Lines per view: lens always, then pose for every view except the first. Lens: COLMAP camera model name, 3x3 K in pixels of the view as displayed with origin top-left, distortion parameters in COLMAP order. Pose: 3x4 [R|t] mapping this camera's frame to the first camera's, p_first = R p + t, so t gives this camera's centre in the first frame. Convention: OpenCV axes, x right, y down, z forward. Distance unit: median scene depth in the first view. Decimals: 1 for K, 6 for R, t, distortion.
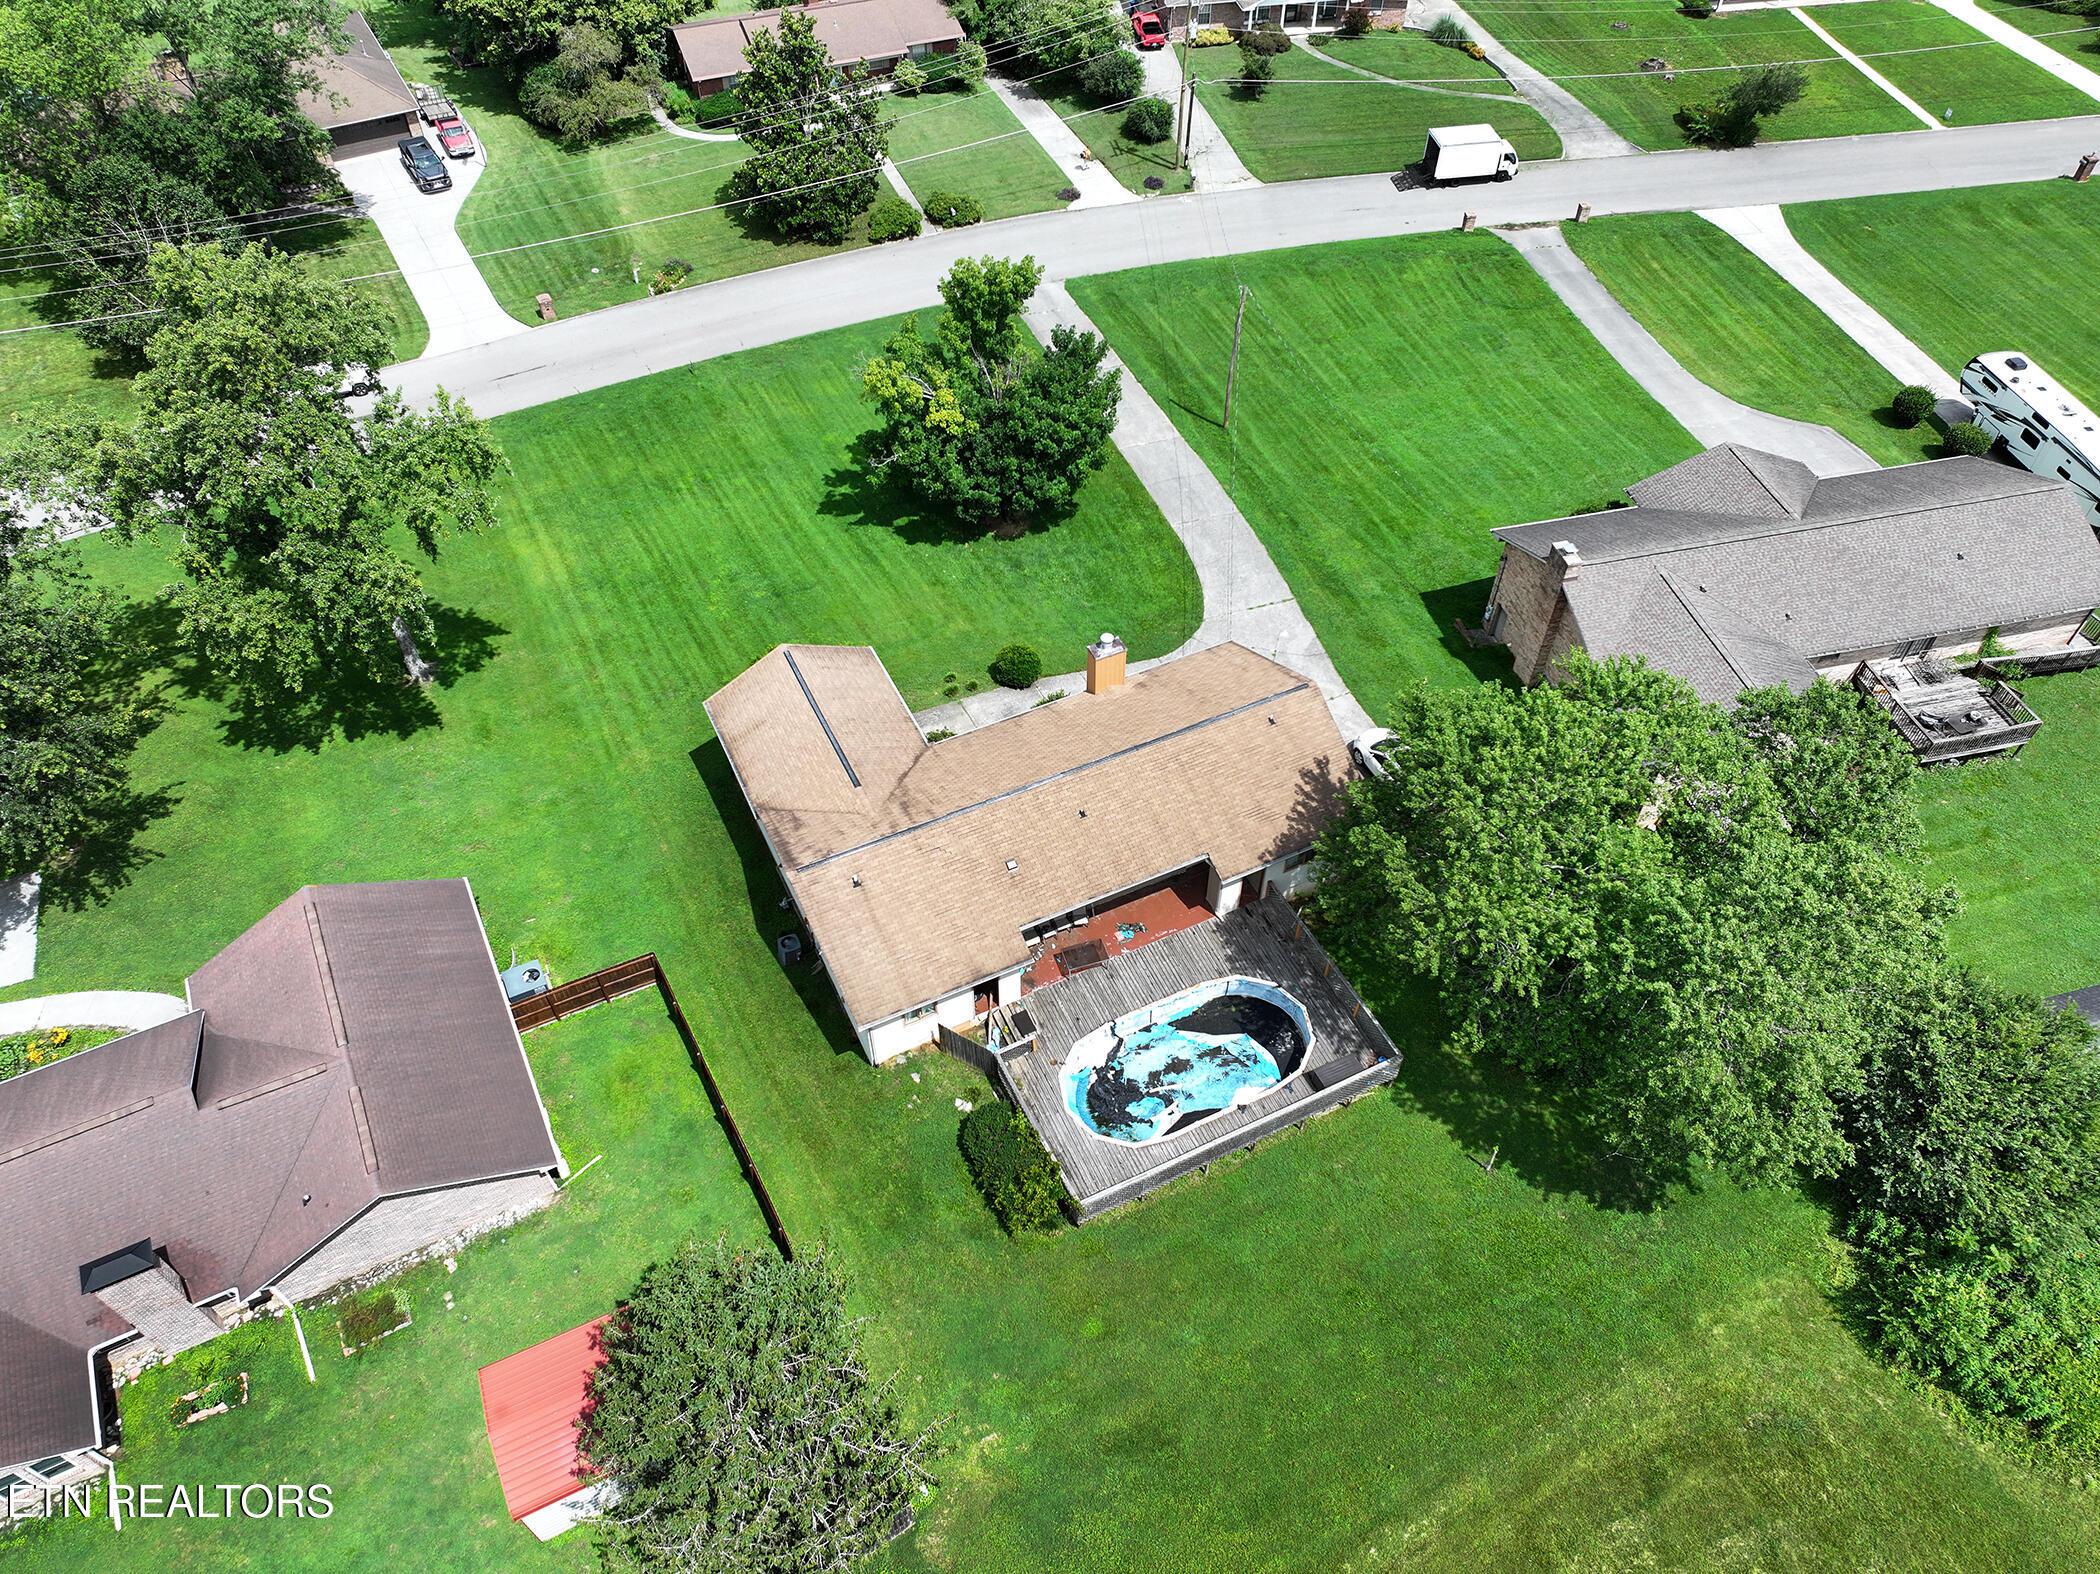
lens RADIAL K [[1497.2, 0, 1050.0], [0, 1497.2, 787.0], [0, 0, 1]] dist [-0.006325, 0.027658]
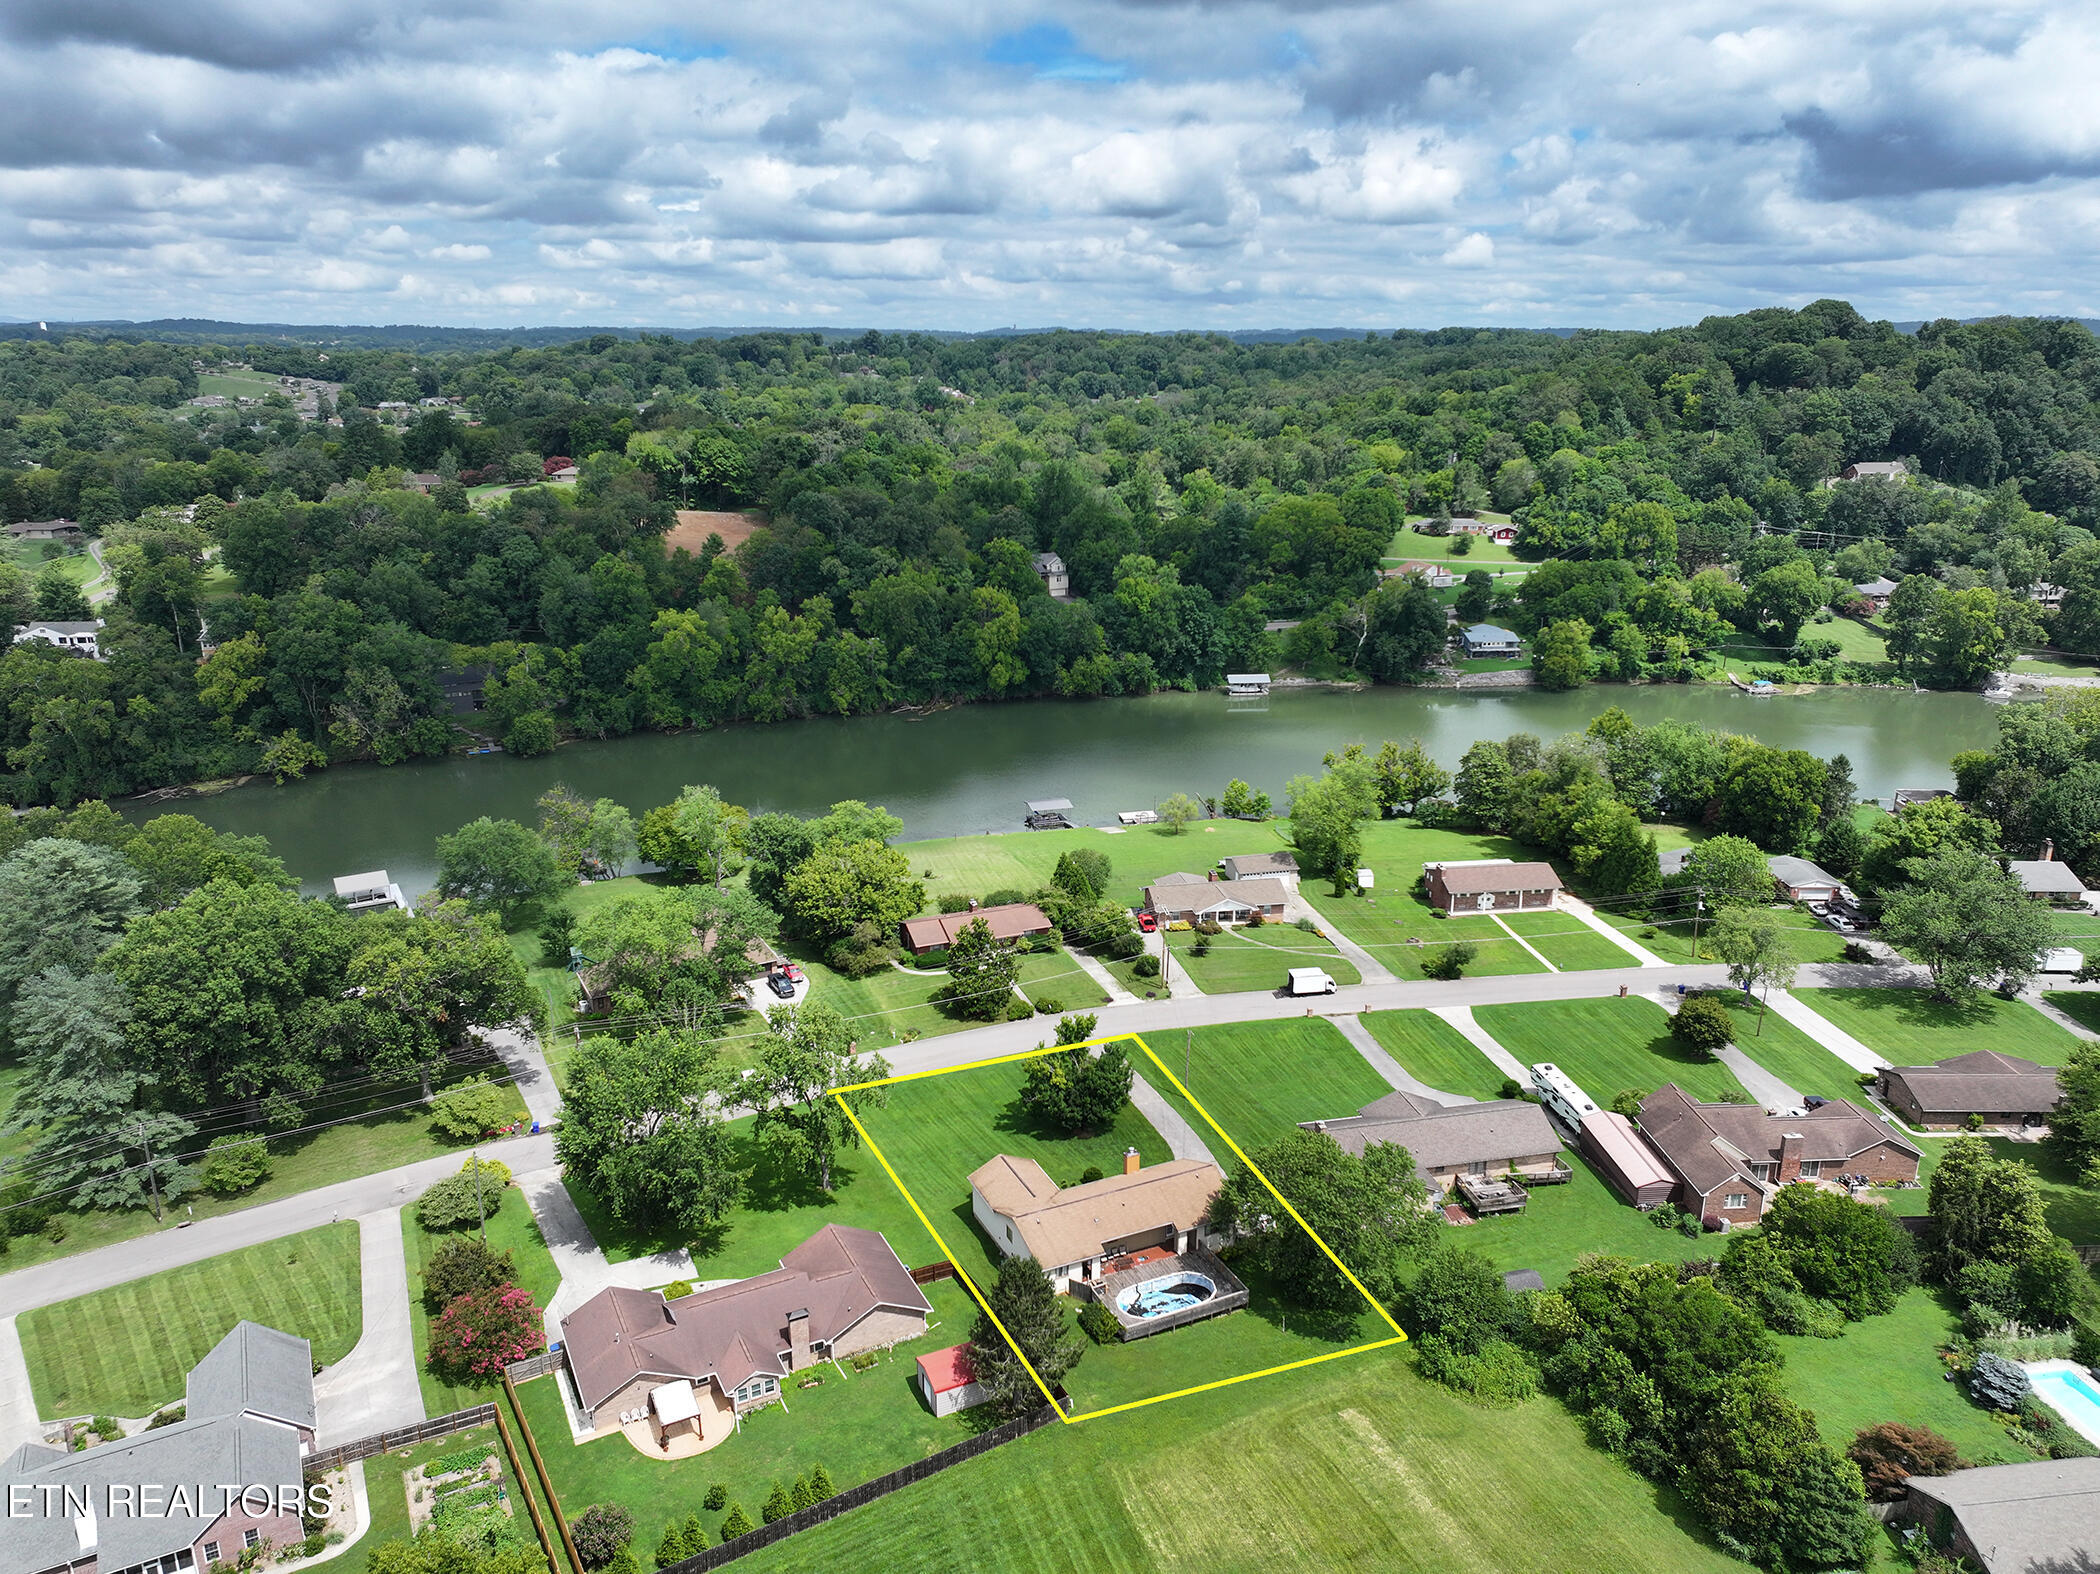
lens RADIAL K [[1497.2, 0, 1050.0], [0, 1497.2, 787.0], [0, 0, 1]] dist [-0.006325, 0.027658]
pose [[0.999911, 0.000469, -0.013364, -0.037055], [-0.007363, 0.853540, -0.520975, 0.395575], [0.011163, 0.521026, 0.853468, -0.834896]]
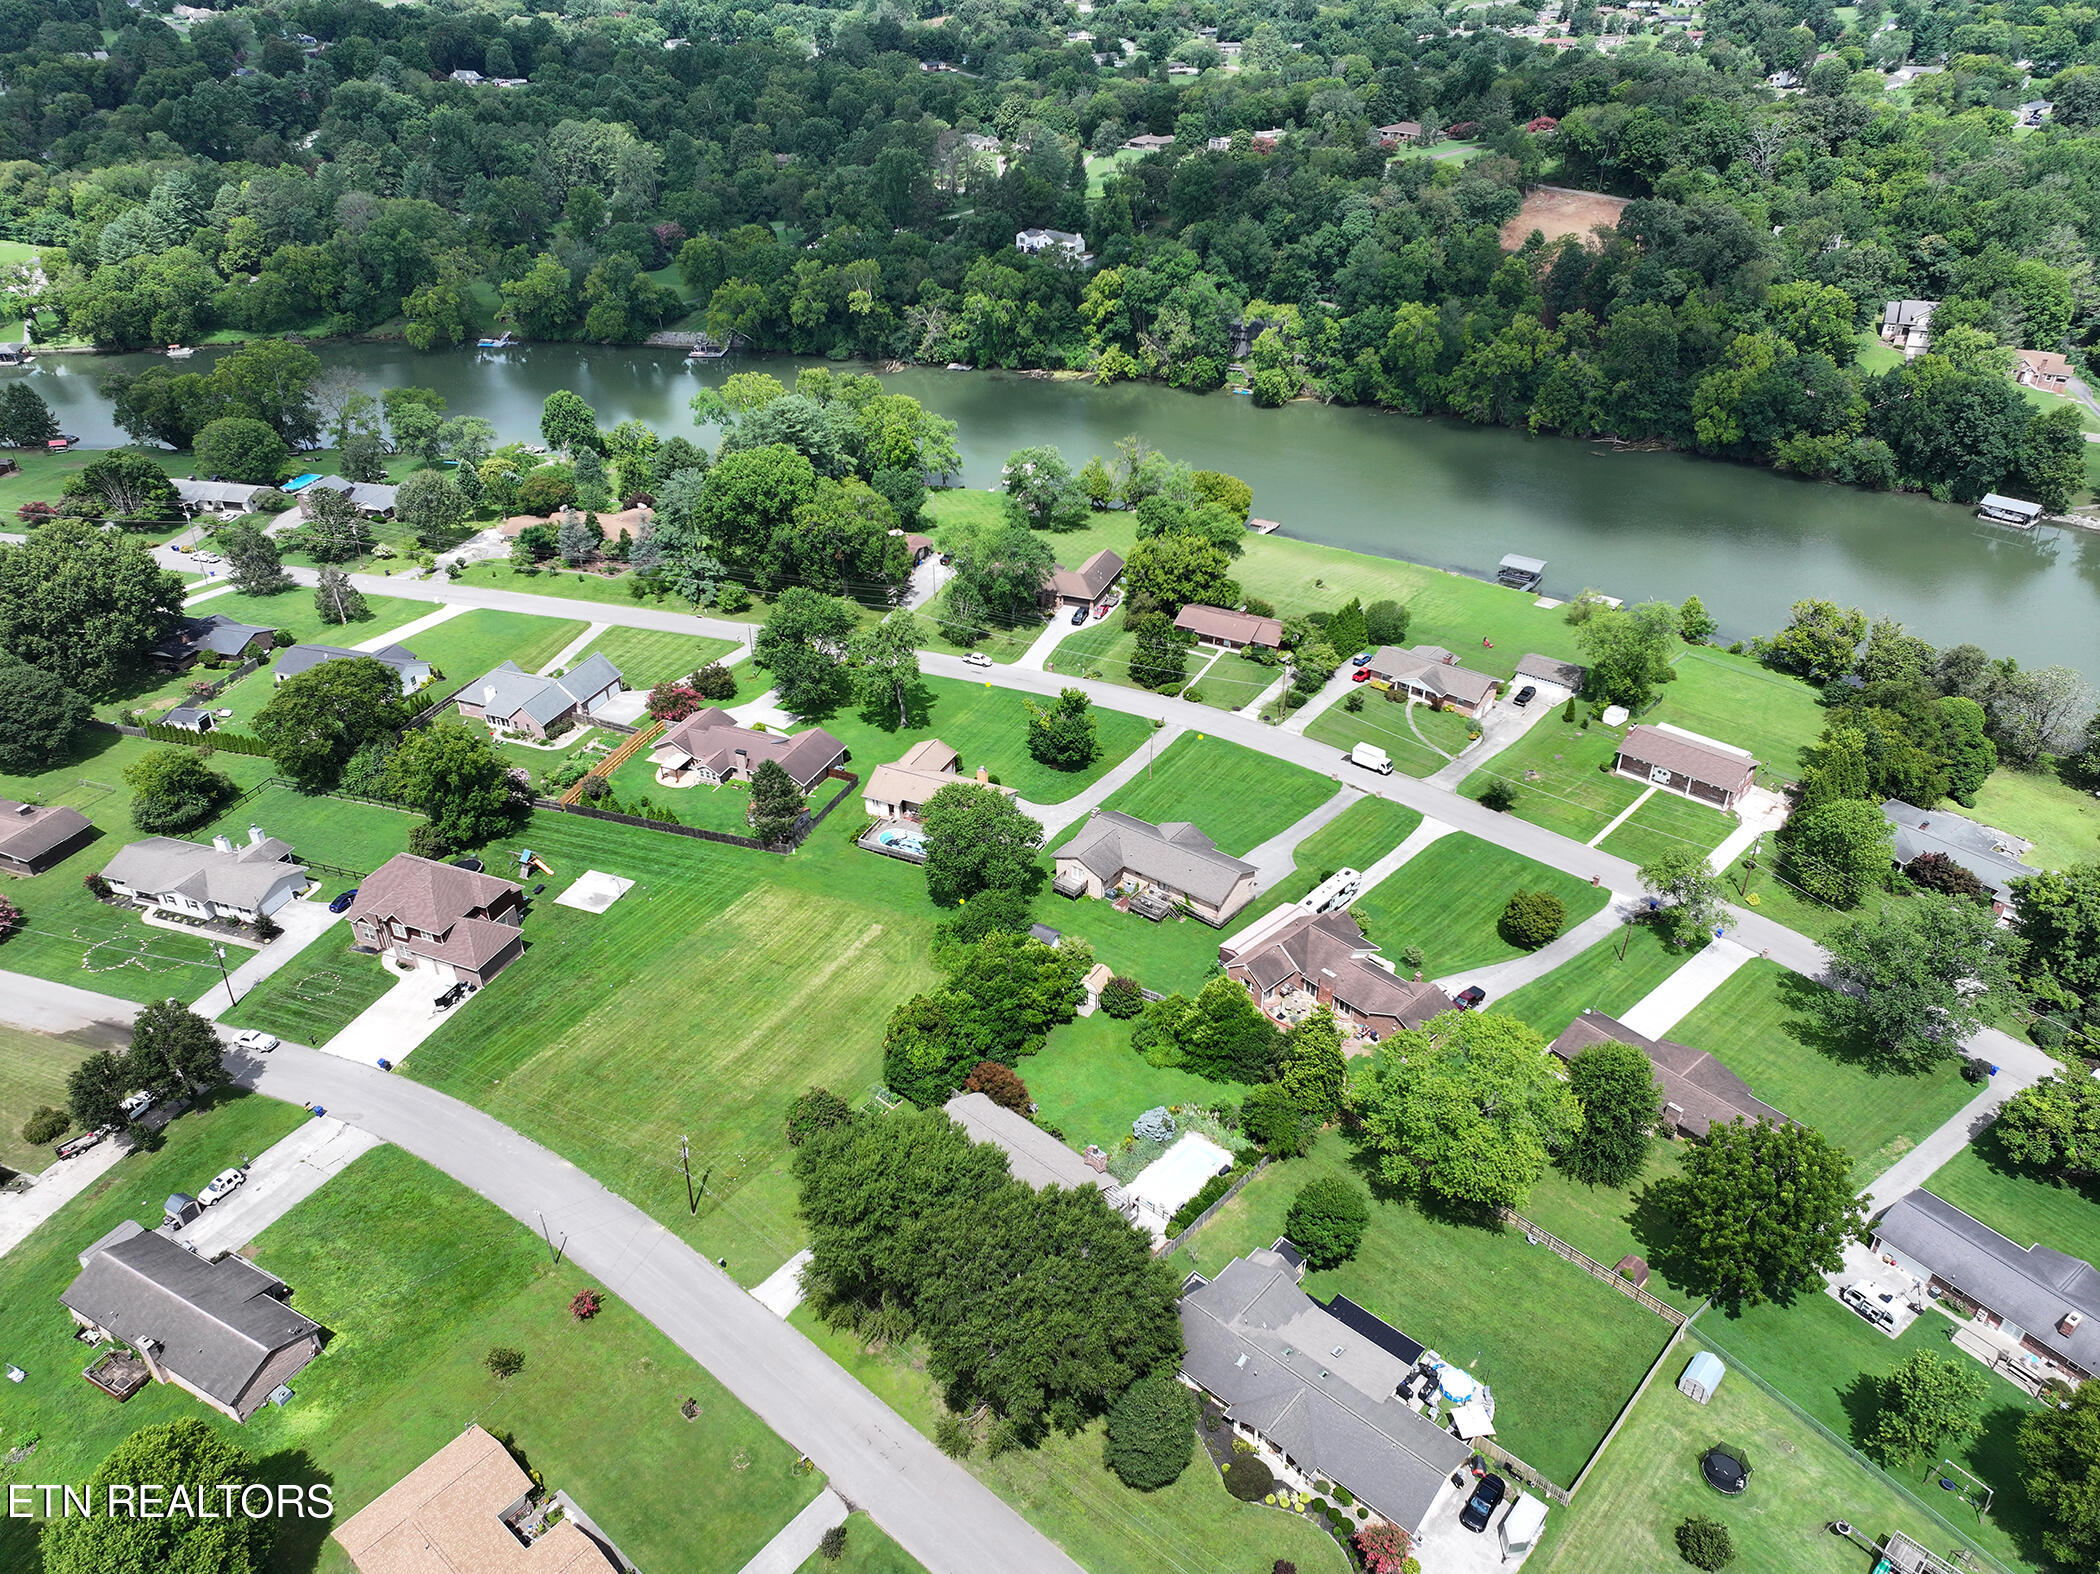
lens RADIAL K [[1497.2, 0, 1050.0], [0, 1497.2, 787.0], [0, 0, 1]] dist [-0.006325, 0.027658]
pose [[0.626062, 0.402106, -0.668099, 1.587972], [-0.572349, 0.818856, -0.043495, 0.001399], [0.529588, 0.409616, 0.742800, -1.005011]]
